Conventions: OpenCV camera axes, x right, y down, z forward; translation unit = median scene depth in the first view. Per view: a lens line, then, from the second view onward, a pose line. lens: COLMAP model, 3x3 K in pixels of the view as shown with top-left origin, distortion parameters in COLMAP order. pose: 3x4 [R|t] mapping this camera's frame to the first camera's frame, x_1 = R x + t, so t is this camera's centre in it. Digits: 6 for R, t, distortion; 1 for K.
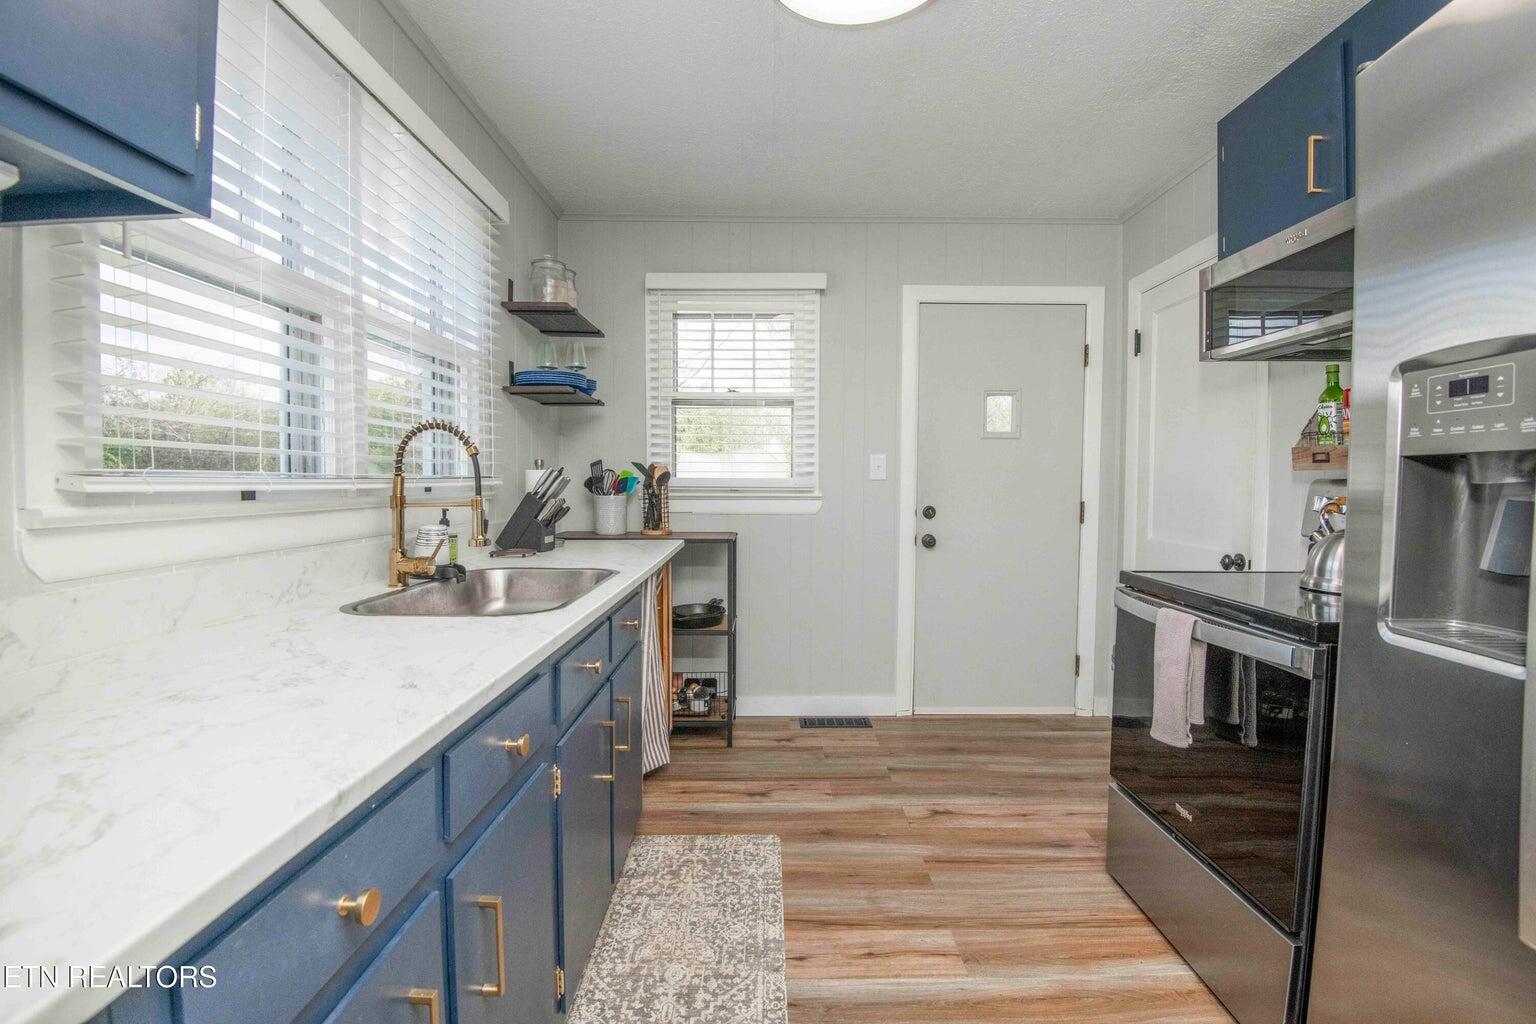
lens RADIAL K [[723.8, 0, 760.2], [0, 723.8, 509.3], [0, 0, 1]] dist [-0.025887, -0.005329]
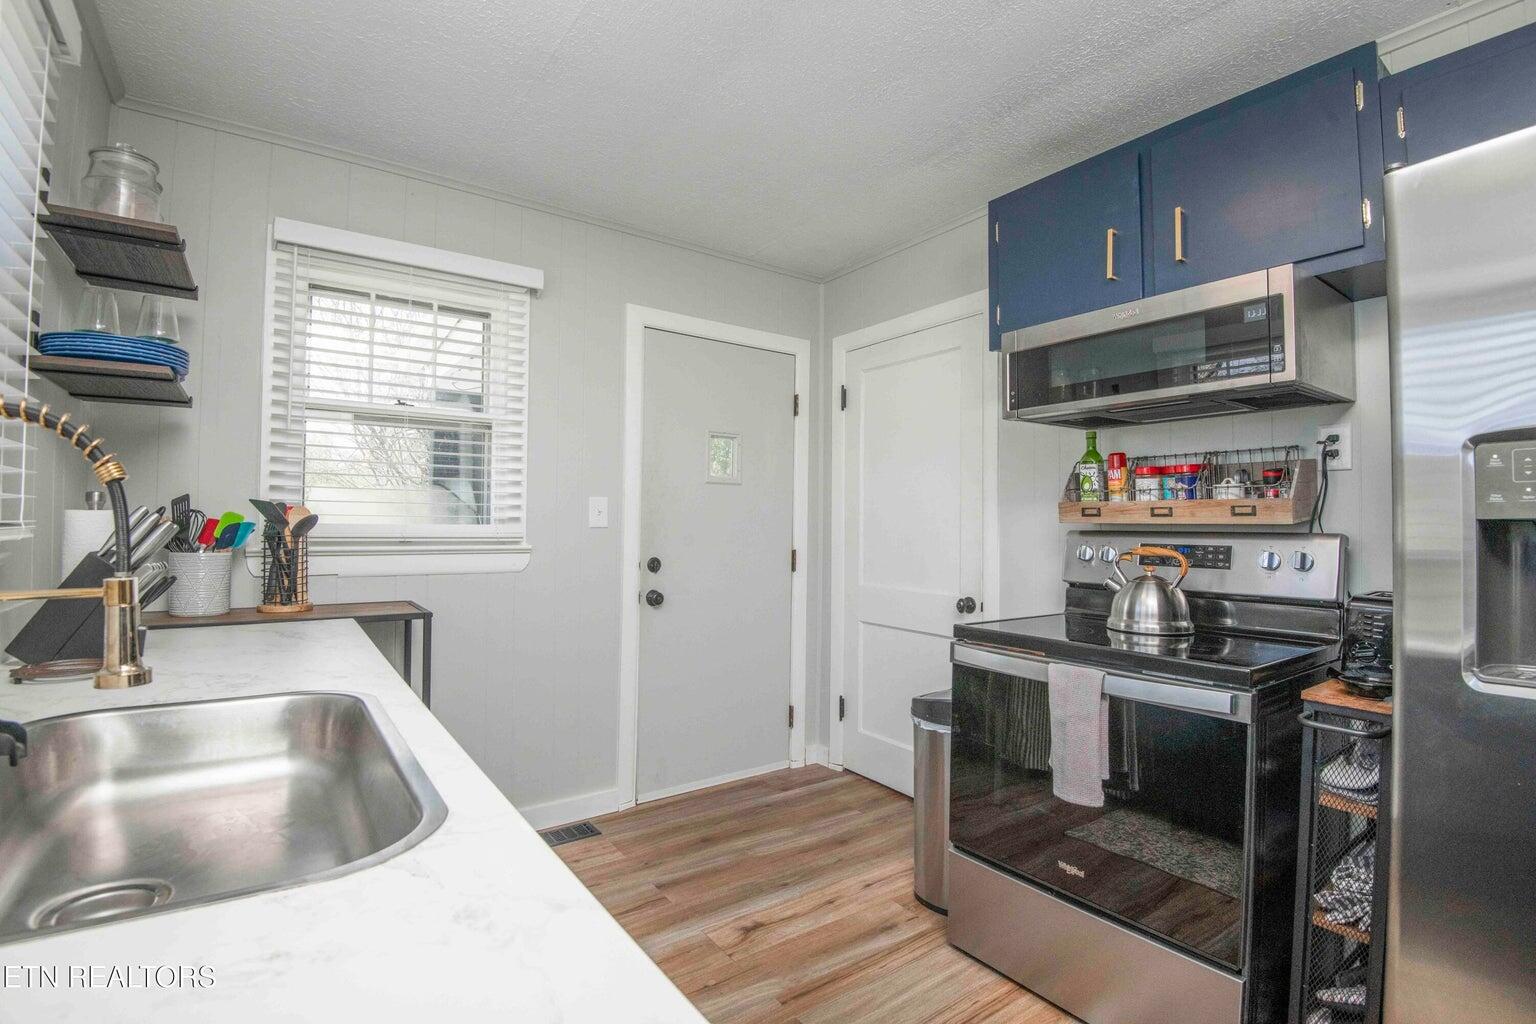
lens RADIAL K [[723.8, 0, 781.0], [0, 723.8, 508.2], [0, 0, 1]] dist [-0.025887, -0.005329]
pose [[0.802562, 0.018016, 0.596296, -0.190646], [0.017820, 0.998374, -0.054148, -0.016507], [-0.596302, 0.054083, 0.800936, 0.240686]]
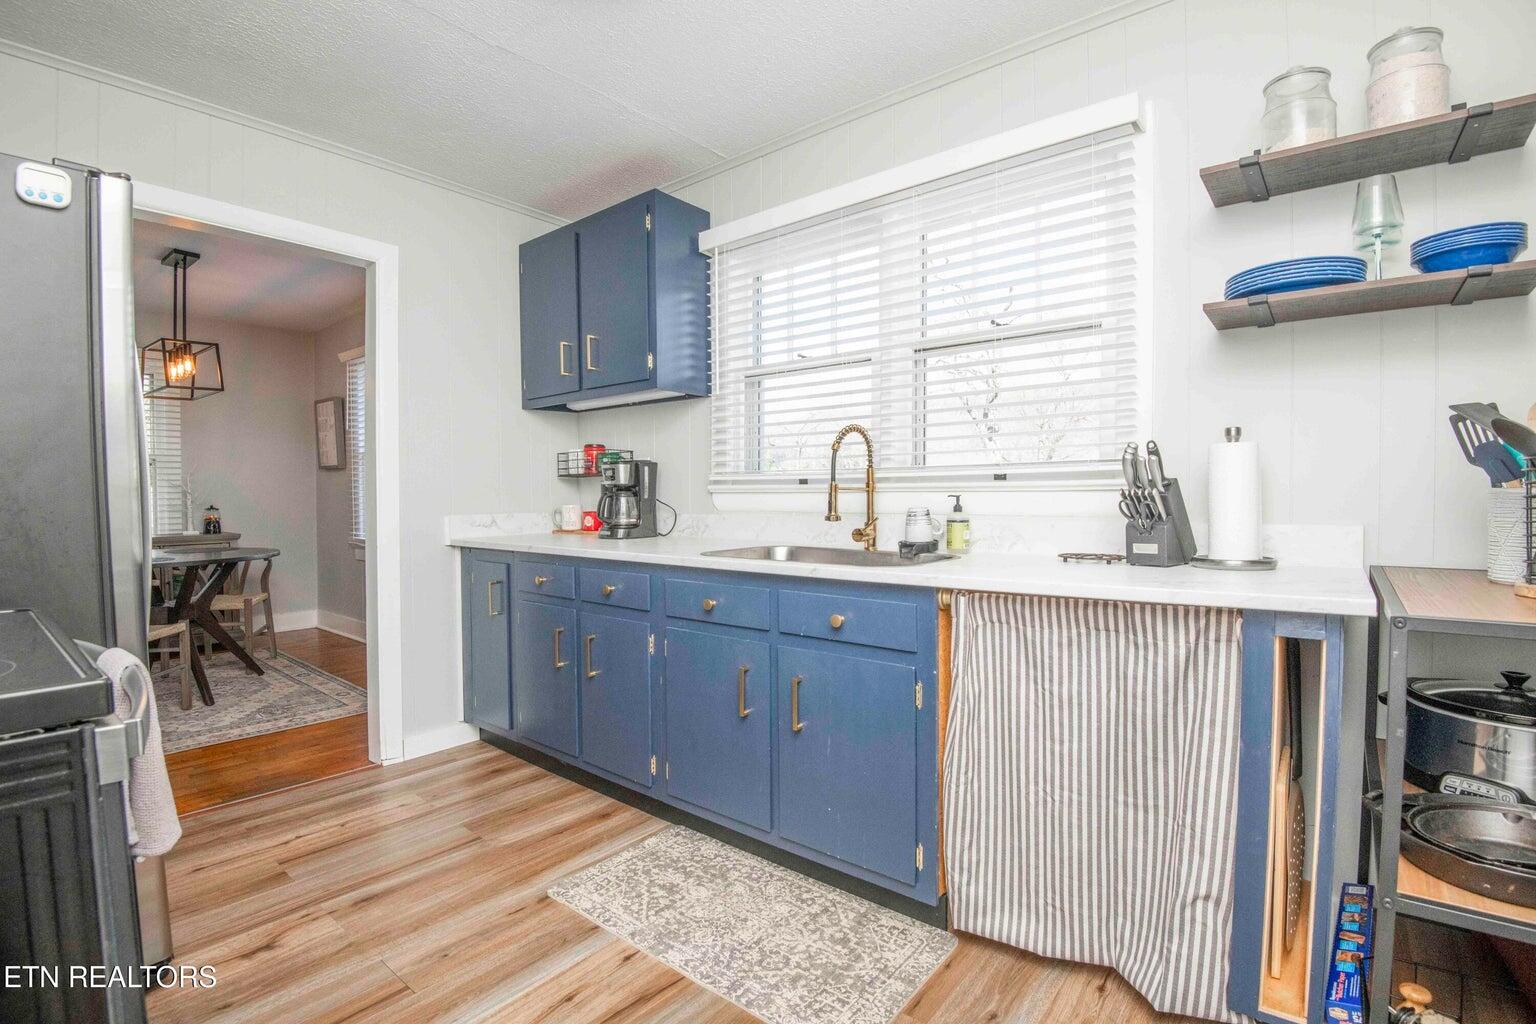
lens RADIAL K [[723.8, 0, 782.8], [0, 723.8, 516.5], [0, 0, 1]] dist [-0.025887, -0.005329]
pose [[-0.621973, 0.024596, -0.782652, 0.388639], [-0.027567, 0.998199, 0.053276, -0.012896], [0.782553, 0.054712, -0.620175, 1.009473]]
